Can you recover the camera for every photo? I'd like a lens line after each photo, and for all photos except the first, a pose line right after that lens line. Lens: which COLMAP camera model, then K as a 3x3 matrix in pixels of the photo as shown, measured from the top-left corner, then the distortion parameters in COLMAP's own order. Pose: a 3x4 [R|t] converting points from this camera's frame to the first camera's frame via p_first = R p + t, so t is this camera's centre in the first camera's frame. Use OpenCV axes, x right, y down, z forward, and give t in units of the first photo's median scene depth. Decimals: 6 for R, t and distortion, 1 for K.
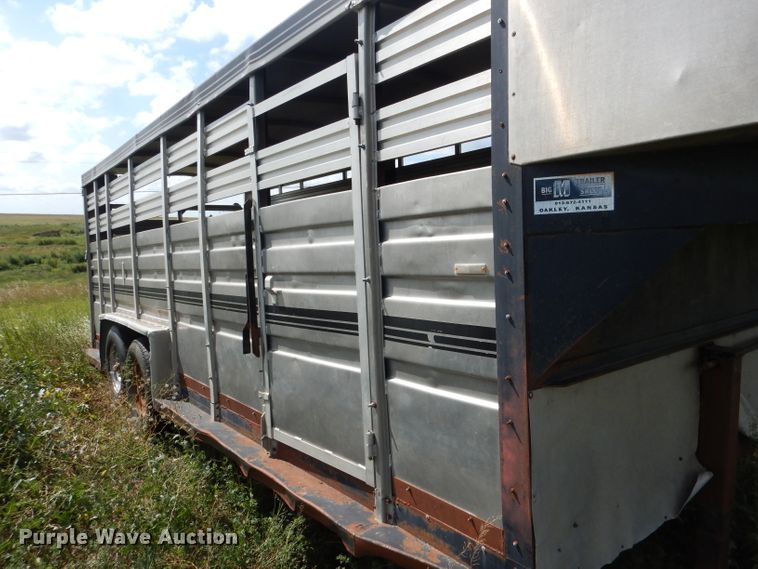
lens RADIAL K [[539.9, 0, 372.6], [0, 539.9, 280.9], [0, 0, 1]] dist [0.008560, -0.006621]
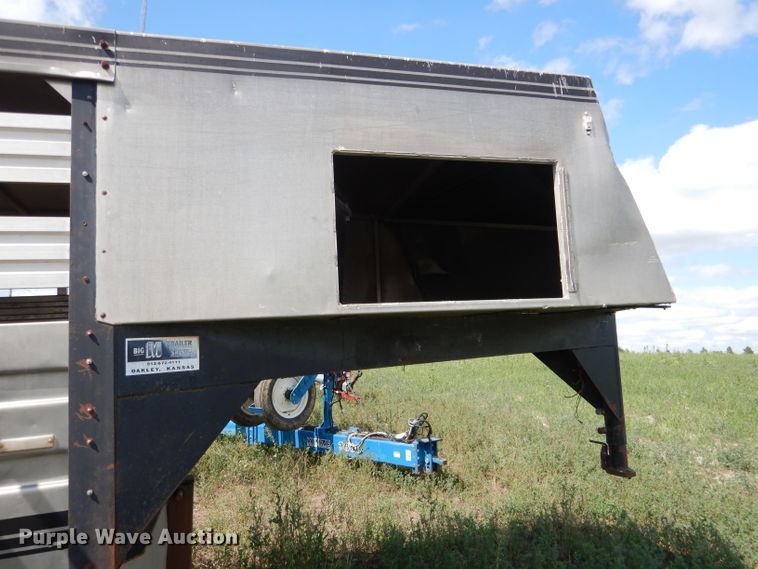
lens RADIAL K [[539.9, 0, 372.6], [0, 539.9, 280.9], [0, 0, 1]] dist [0.008560, -0.006621]
pose [[0.366062, 0.115074, 0.923448, -0.334413], [0.099523, 0.981793, -0.161797, -0.064556], [-0.925254, 0.151132, 0.347944, 0.163875]]
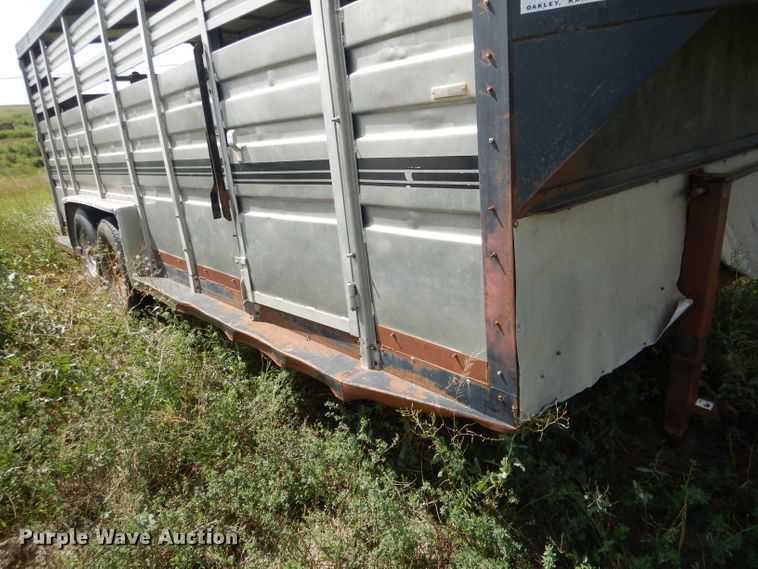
lens RADIAL K [[539.9, 0, 372.6], [0, 539.9, 280.9], [0, 0, 1]] dist [0.008560, -0.006621]
pose [[0.997518, -0.064461, 0.028322, 0.007662], [0.056570, 0.973249, 0.222681, 0.063520], [-0.041919, -0.220526, 0.974480, 0.052091]]
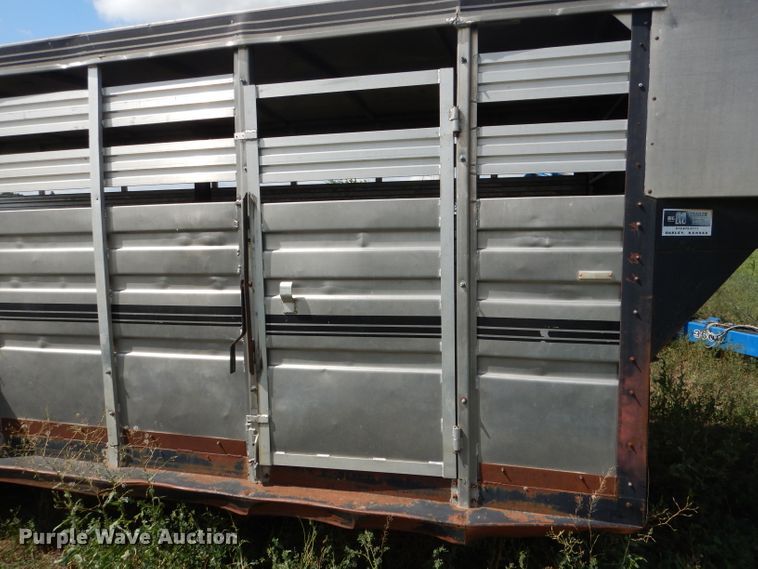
lens RADIAL K [[539.9, 0, 372.6], [0, 539.9, 280.9], [0, 0, 1]] dist [0.008560, -0.006621]
pose [[0.791182, -0.022444, 0.611169, -0.808863], [0.013635, 0.999725, 0.019062, -0.032841], [-0.611429, -0.006748, 0.791271, 0.270758]]
